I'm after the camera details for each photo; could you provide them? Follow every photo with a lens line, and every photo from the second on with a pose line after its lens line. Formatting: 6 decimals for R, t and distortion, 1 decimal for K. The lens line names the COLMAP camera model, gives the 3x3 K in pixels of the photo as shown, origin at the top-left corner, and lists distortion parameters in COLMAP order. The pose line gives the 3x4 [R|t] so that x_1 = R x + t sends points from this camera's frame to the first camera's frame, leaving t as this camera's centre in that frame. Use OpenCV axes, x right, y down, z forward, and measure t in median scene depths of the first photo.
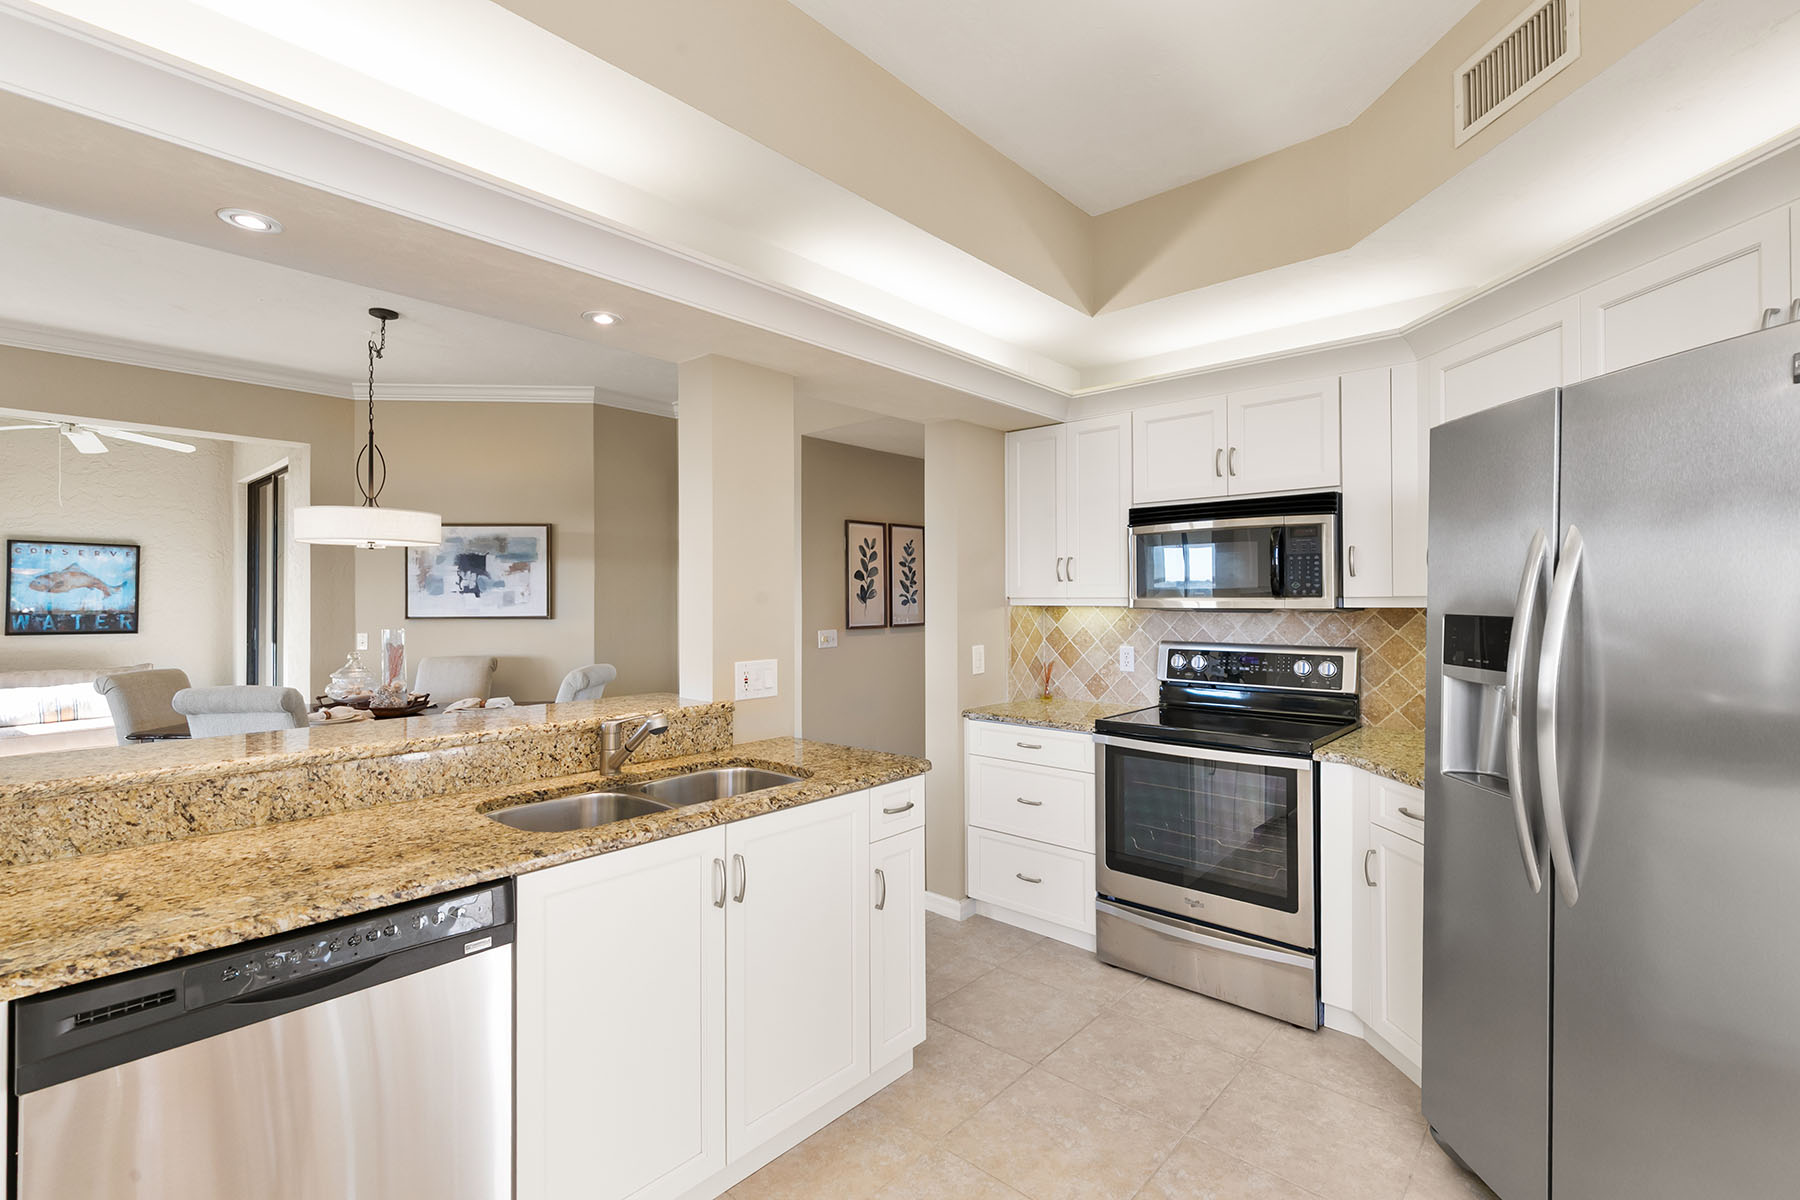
lens RADIAL K [[805.9, 0, 907.1], [0, 805.9, 594.1], [0, 0, 1]] dist [0.009645, -0.000047]
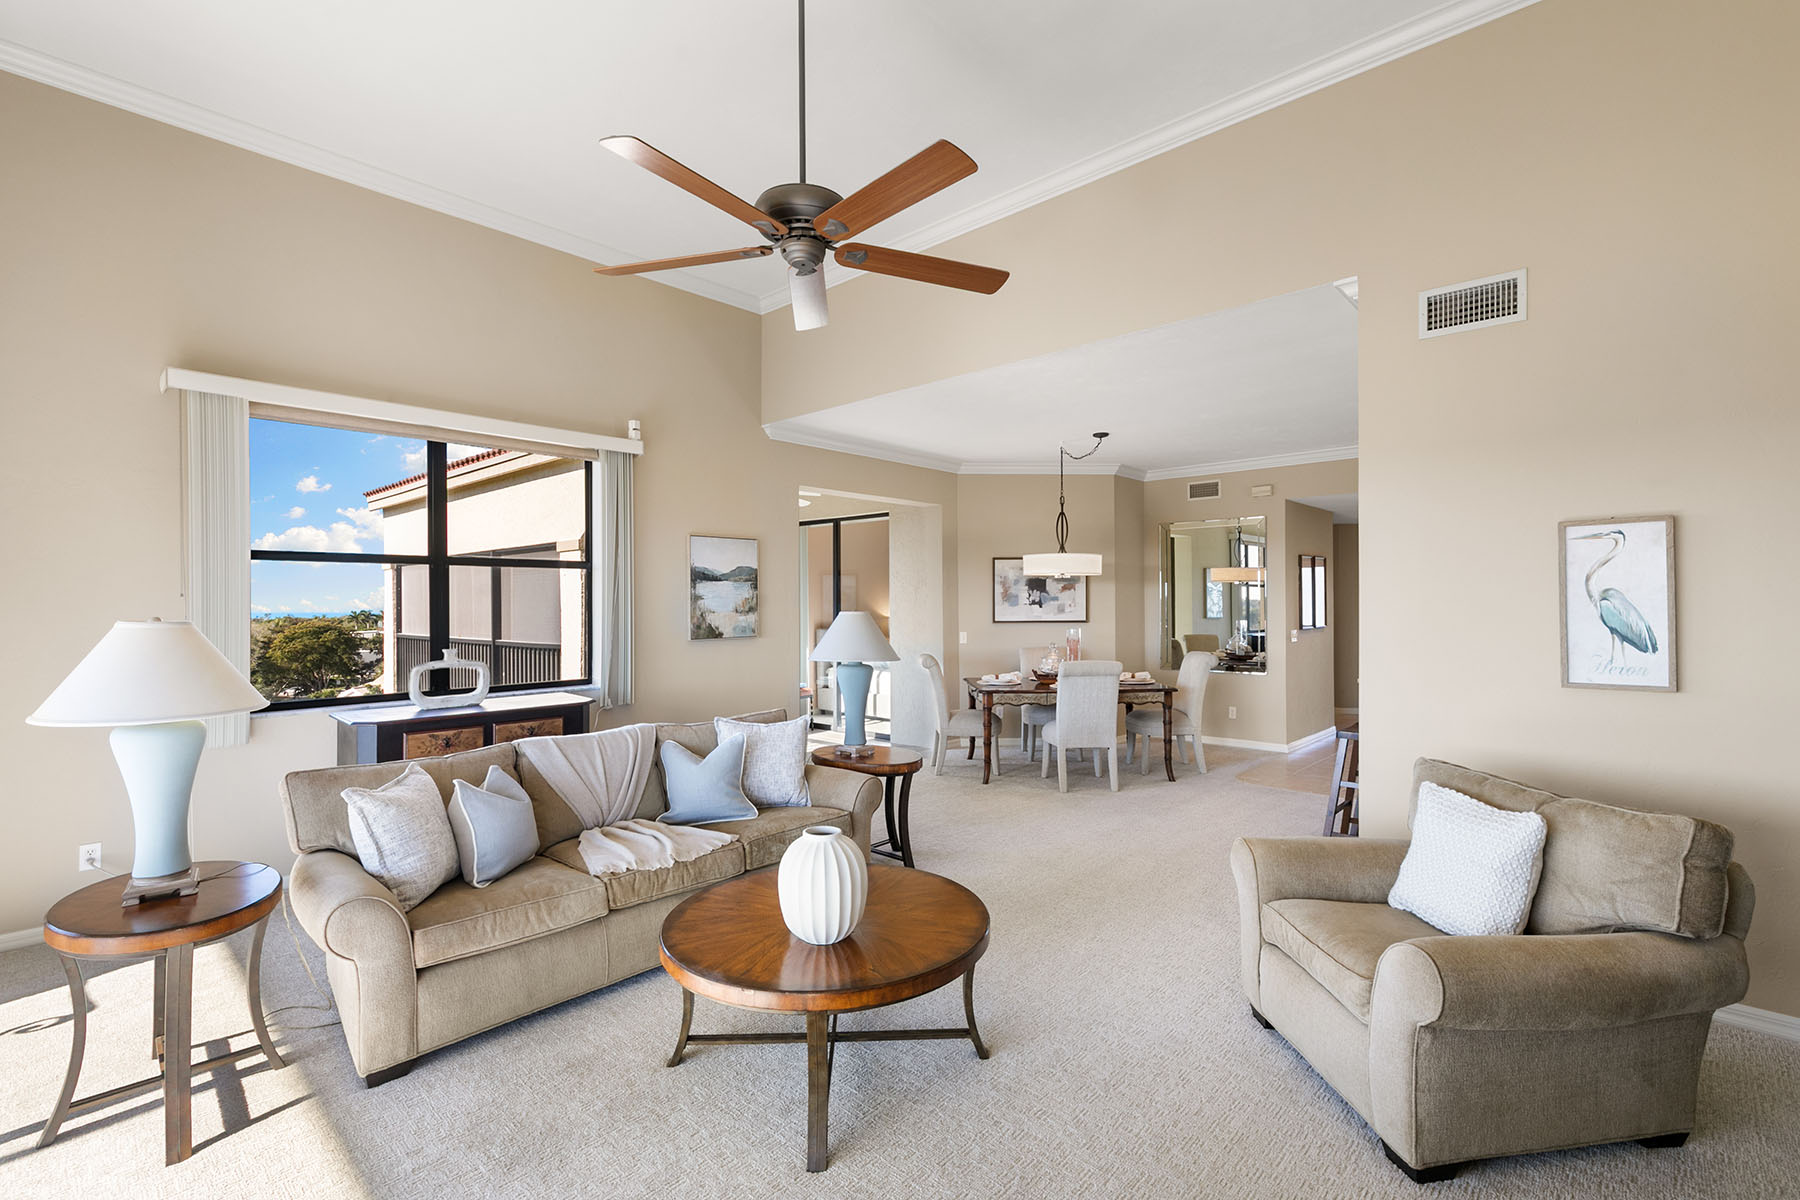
lens RADIAL K [[809.8, 0, 906.7], [0, 809.8, 603.4], [0, 0, 1]] dist [0.006663, -0.000406]
pose [[0.999986, -0.001659, -0.004999, -0.768511], [0.001699, 0.999967, 0.007964, -0.015912], [0.004986, -0.007972, 0.999956, -0.469532]]
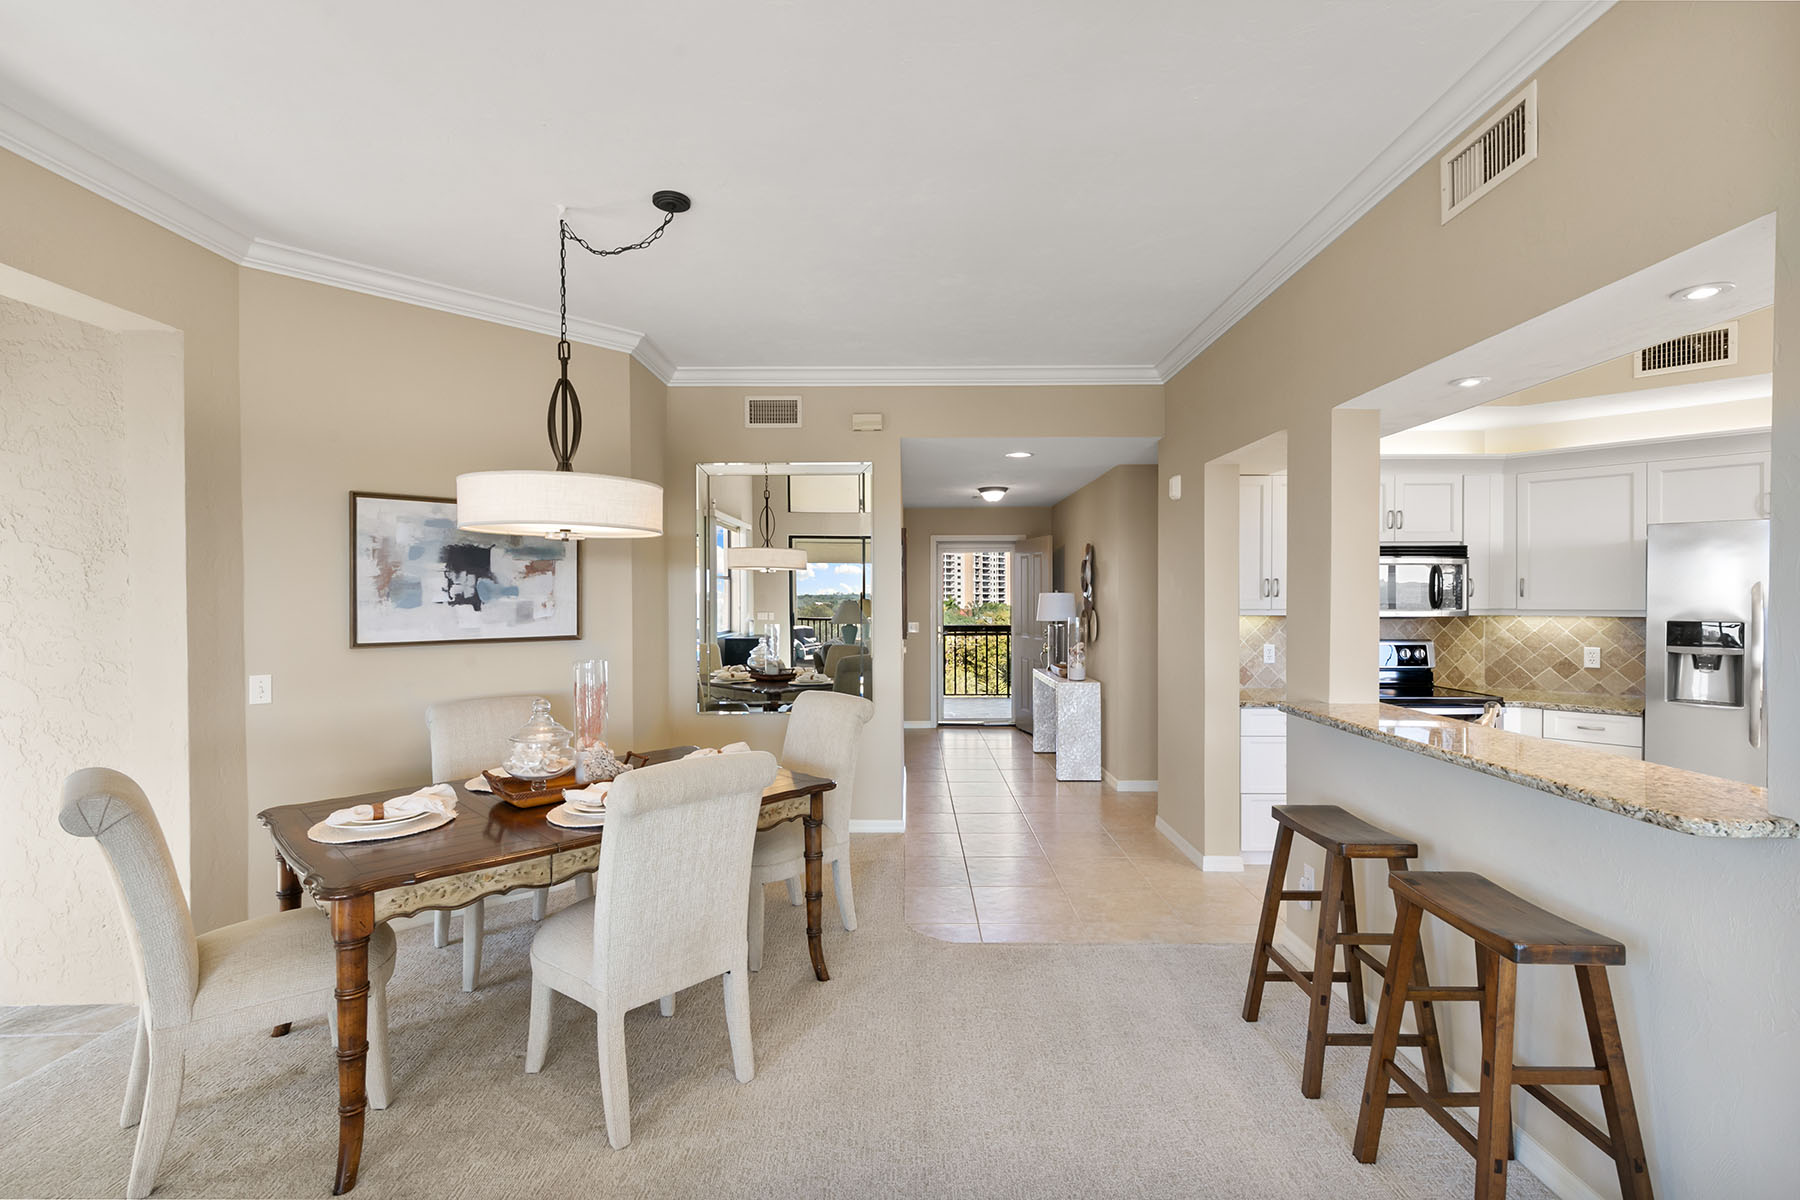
lens RADIAL K [[809.8, 0, 906.7], [0, 809.8, 603.4], [0, 0, 1]] dist [0.006663, -0.000406]
pose [[0.747313, -0.005596, 0.664449, -0.713885], [-0.004744, 0.999894, 0.013757, -0.013075], [-0.664455, -0.013433, 0.747207, 0.260618]]
